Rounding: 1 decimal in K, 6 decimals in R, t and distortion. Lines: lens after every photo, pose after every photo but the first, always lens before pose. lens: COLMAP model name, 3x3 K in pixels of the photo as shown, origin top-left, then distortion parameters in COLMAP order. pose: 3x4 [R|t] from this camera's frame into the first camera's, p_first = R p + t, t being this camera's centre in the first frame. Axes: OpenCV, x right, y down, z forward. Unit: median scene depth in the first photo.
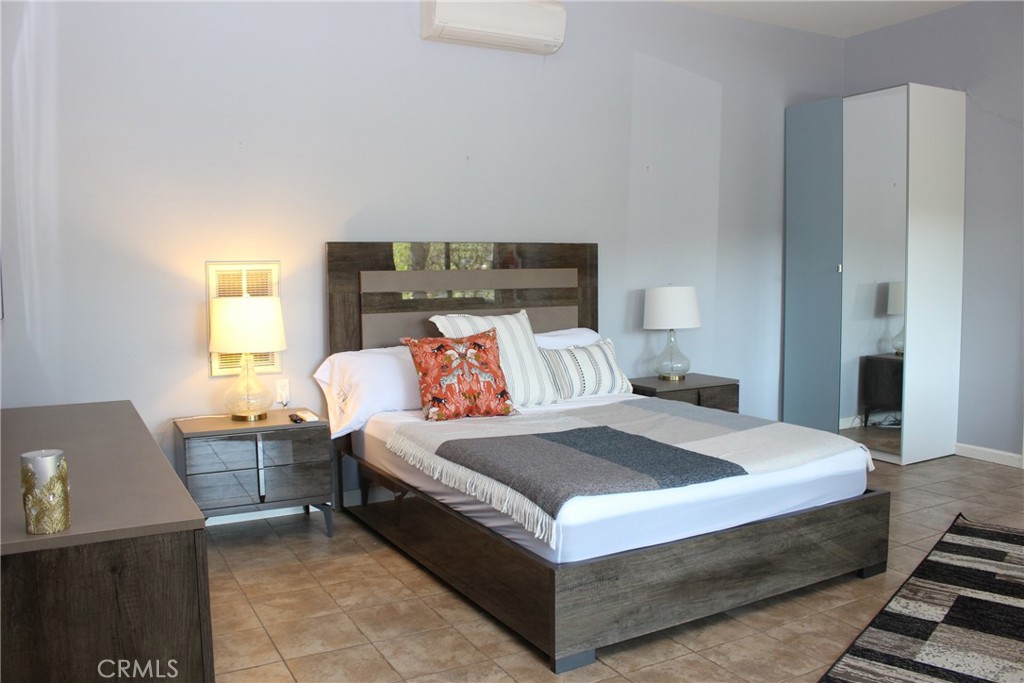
lens RADIAL K [[853.2, 0, 512.0], [0, 853.2, 341.5], [0, 0, 1]] dist [-0.138342, 0.106298]
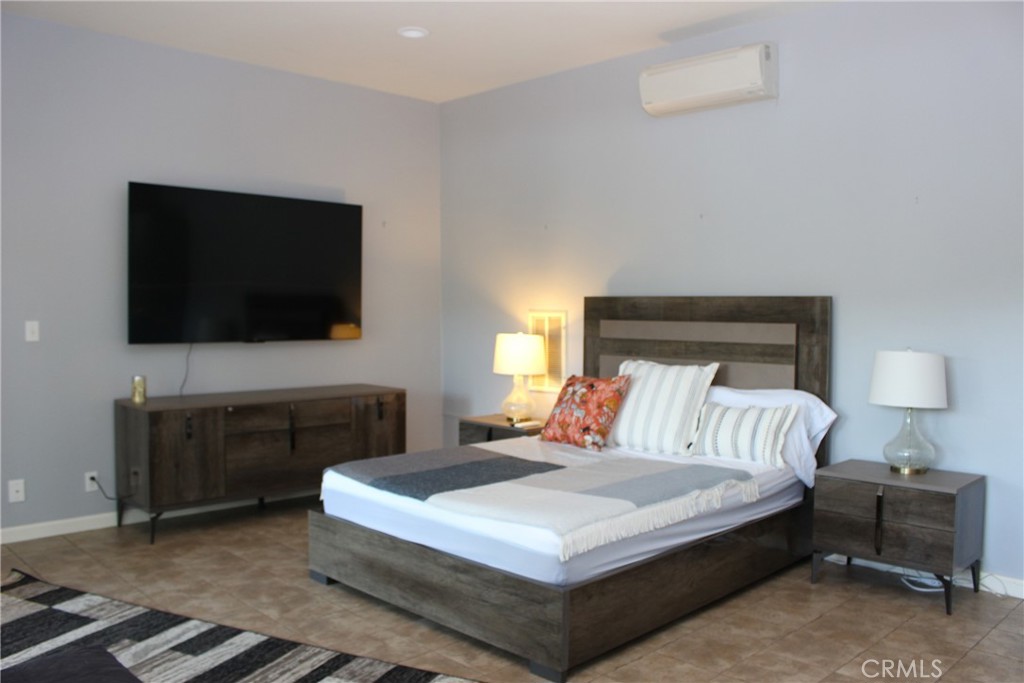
lens RADIAL K [[853.2, 0, 512.0], [0, 853.2, 341.5], [0, 0, 1]] dist [-0.138342, 0.106298]
pose [[0.259622, 0.048471, -0.964493, 1.076426], [-0.095425, 0.995139, 0.024324, -0.075945], [0.960984, 0.085721, 0.262986, 0.600509]]
